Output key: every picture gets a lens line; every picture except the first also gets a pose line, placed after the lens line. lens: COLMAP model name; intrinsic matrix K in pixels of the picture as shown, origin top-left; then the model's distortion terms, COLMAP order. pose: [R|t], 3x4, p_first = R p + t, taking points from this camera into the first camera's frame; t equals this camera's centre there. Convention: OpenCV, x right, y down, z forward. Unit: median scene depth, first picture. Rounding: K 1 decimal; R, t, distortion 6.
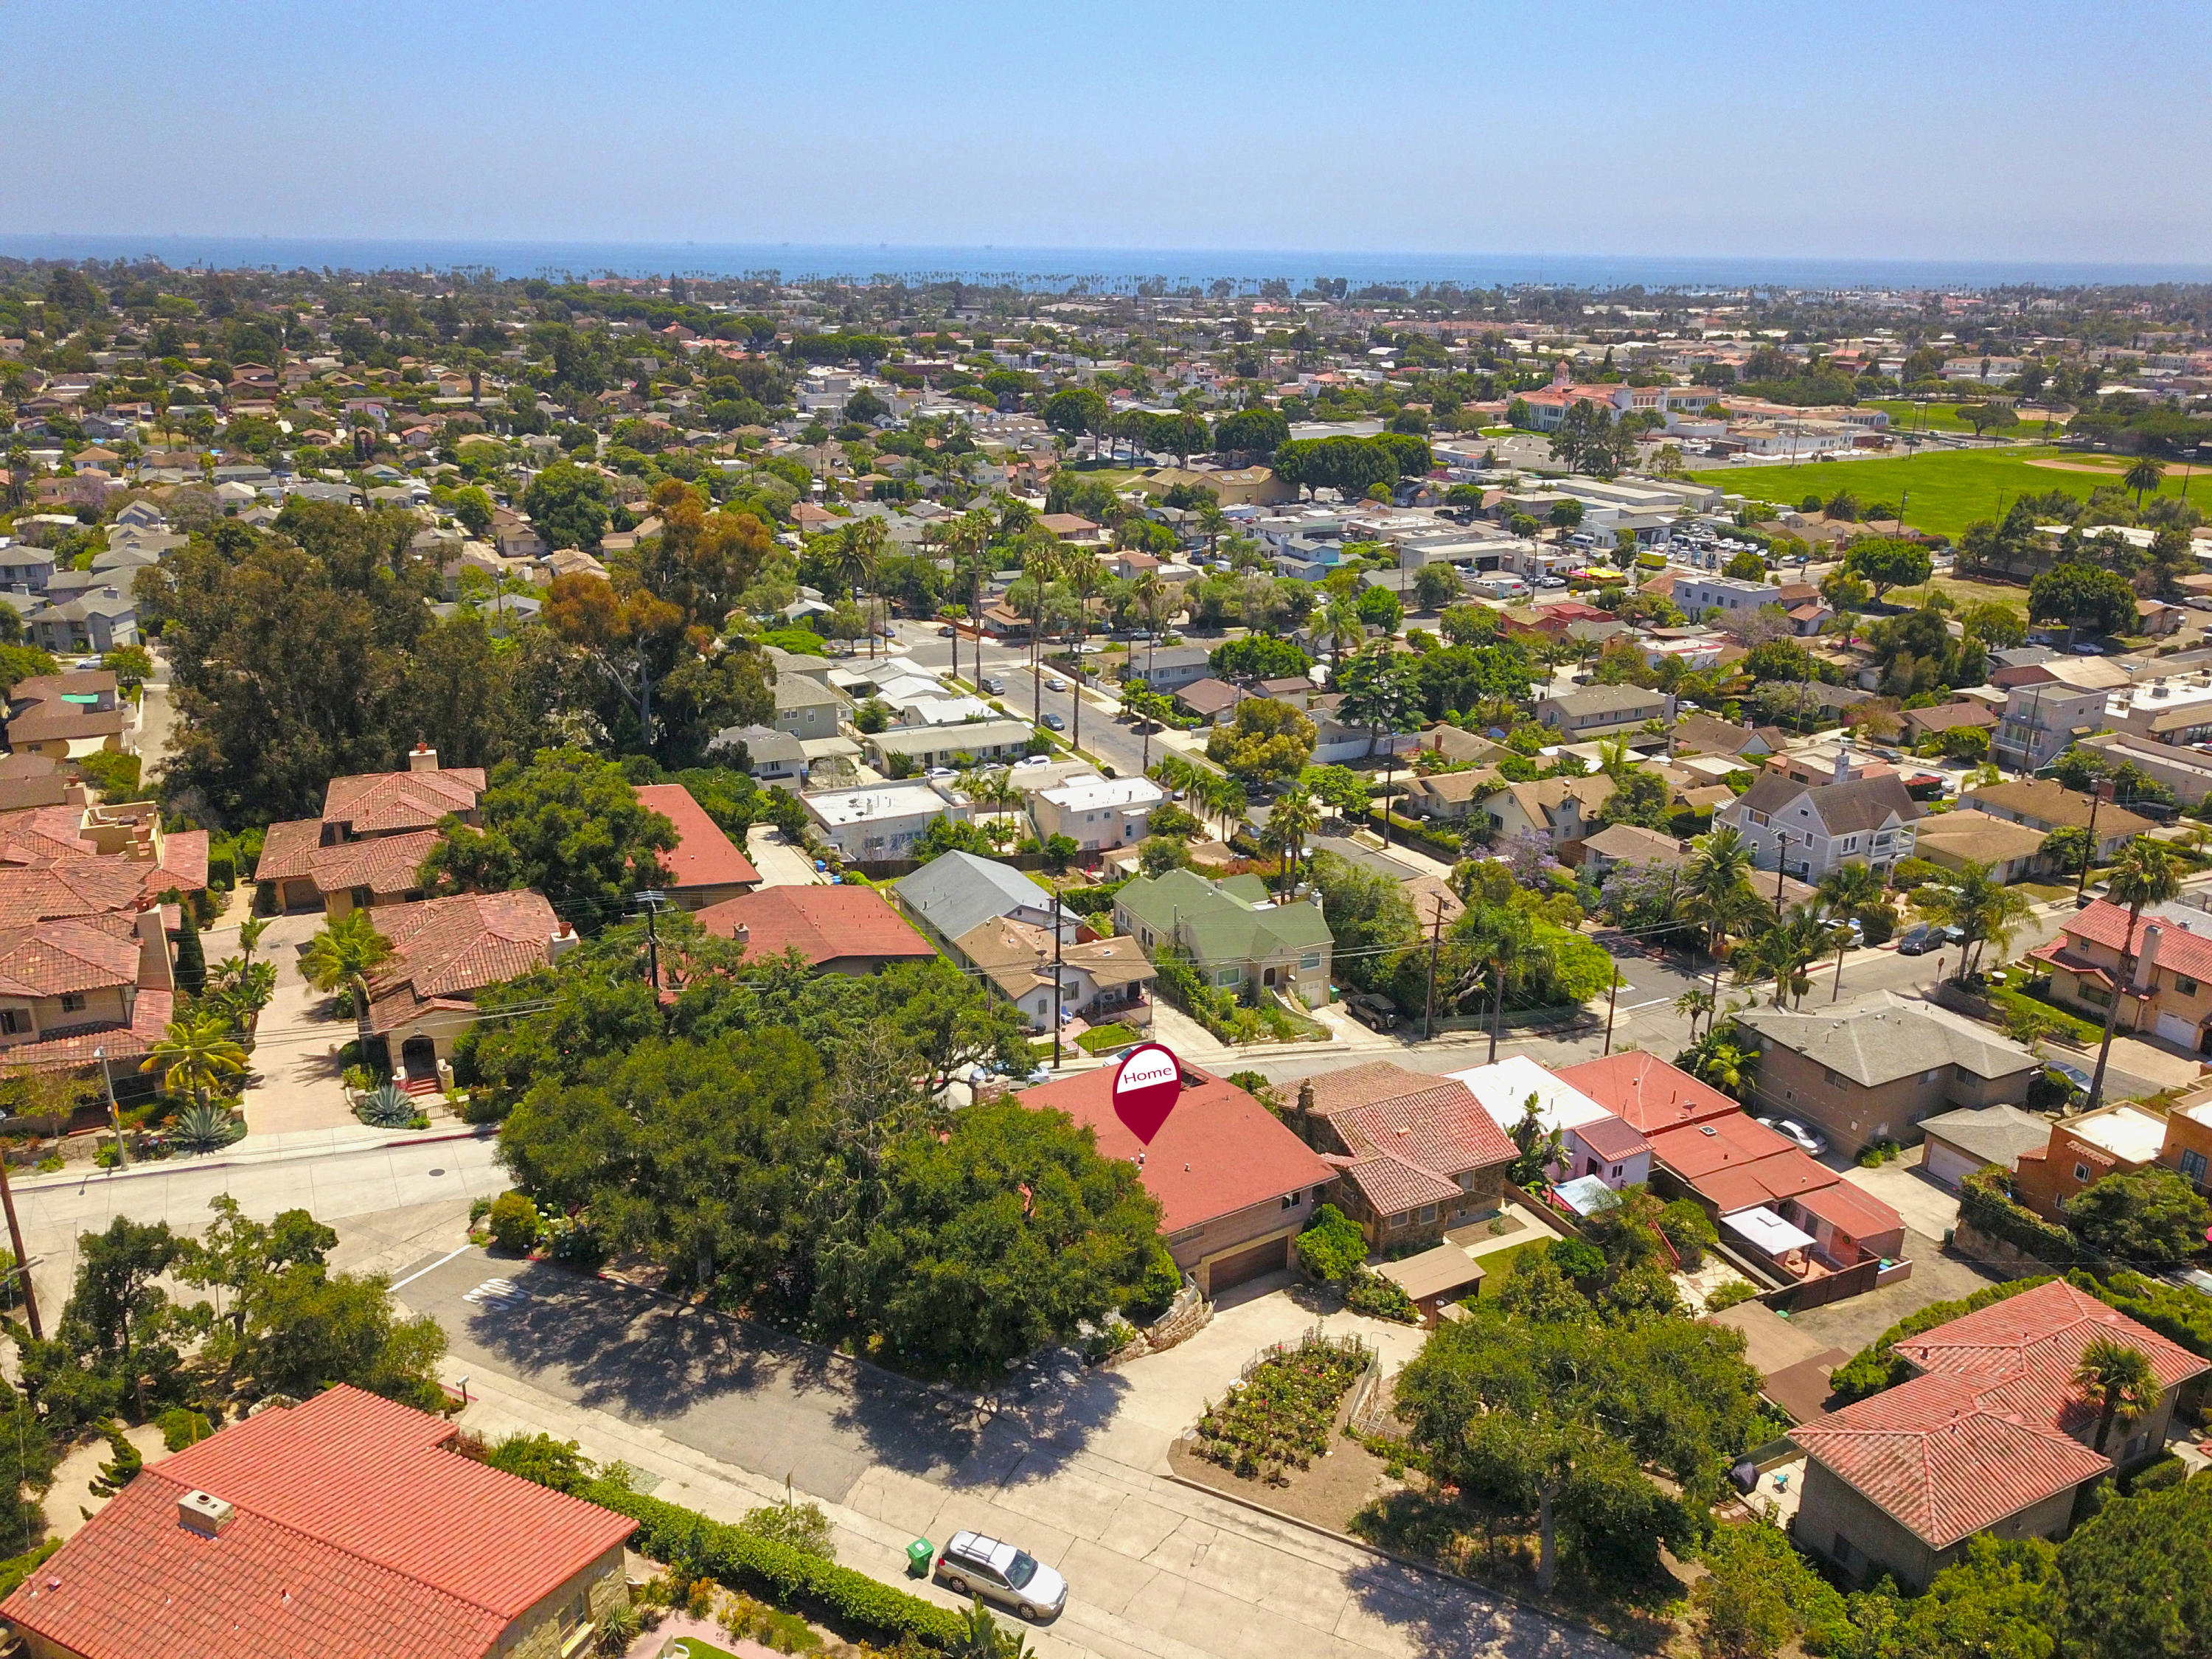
lens RADIAL K [[1673.7, 0, 1113.0], [0, 1673.7, 937.7], [0, 0, 1]] dist [0.070976, -0.130904]
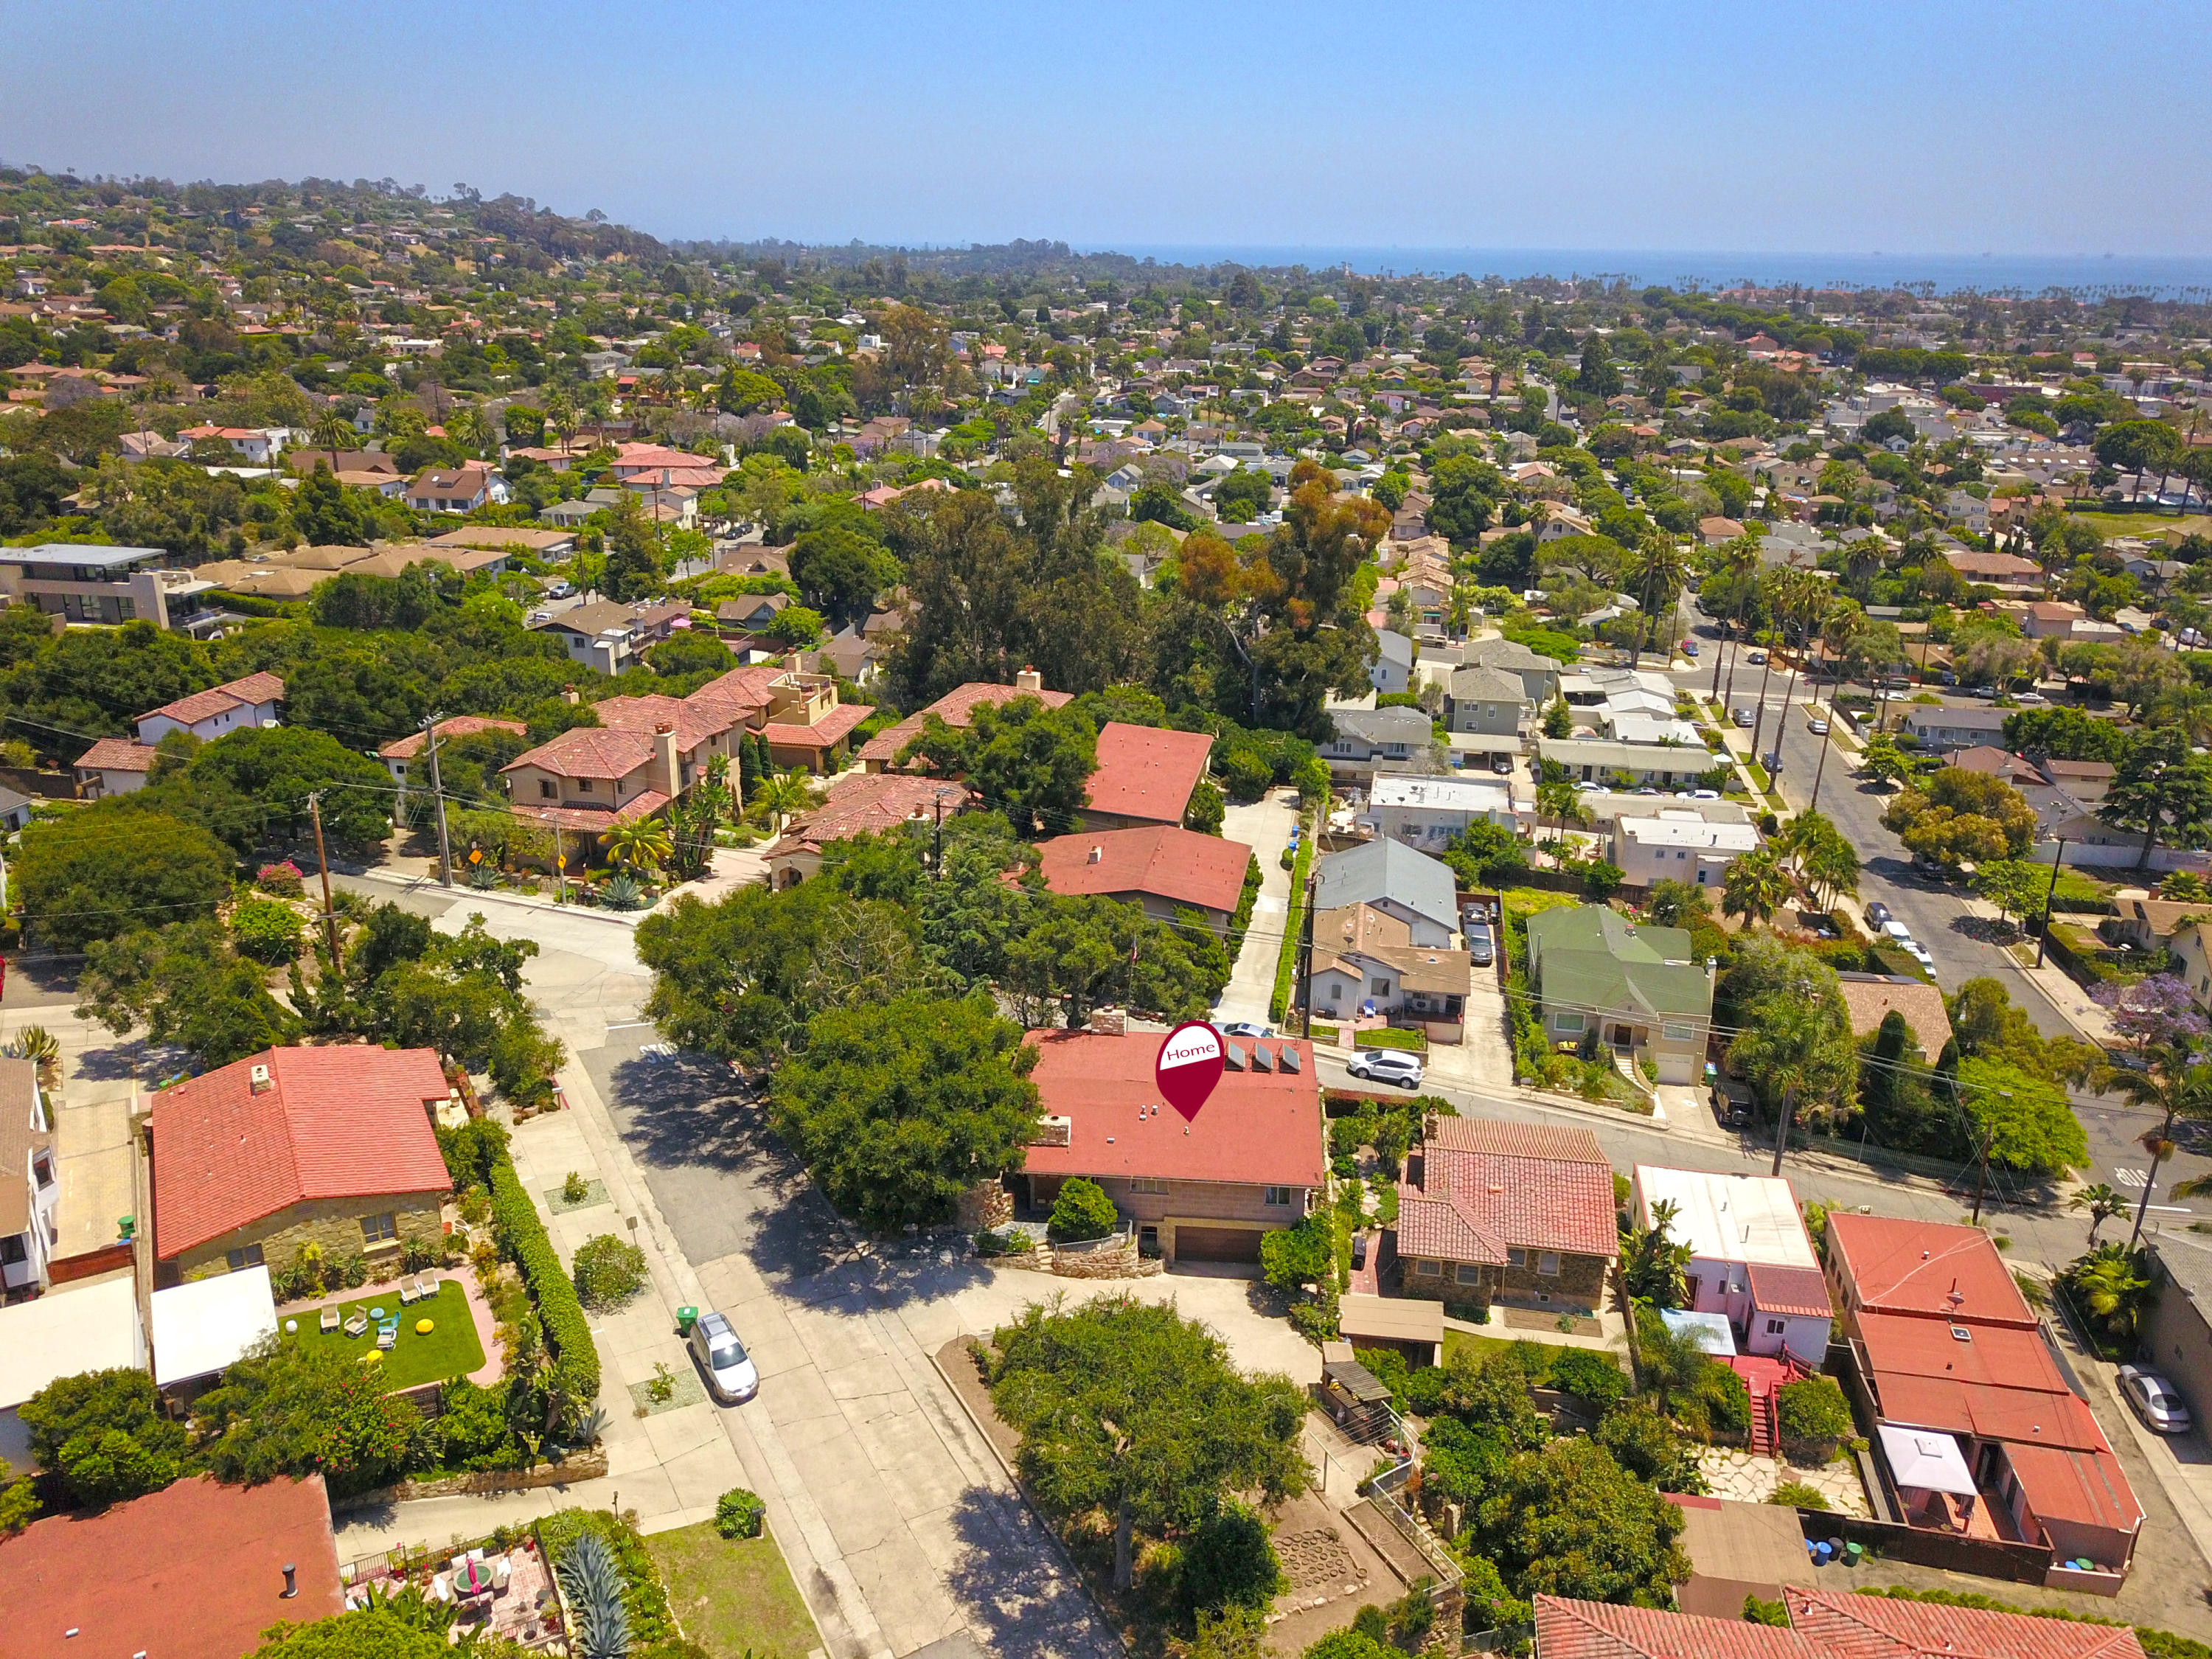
lens RADIAL K [[1673.7, 0, 1113.0], [0, 1673.7, 937.7], [0, 0, 1]] dist [0.070976, -0.130904]
pose [[0.794611, 0.231160, -0.561389, 0.380943], [-0.234032, 0.969842, 0.068088, -0.025492], [0.560198, 0.077280, 0.824746, 0.082565]]
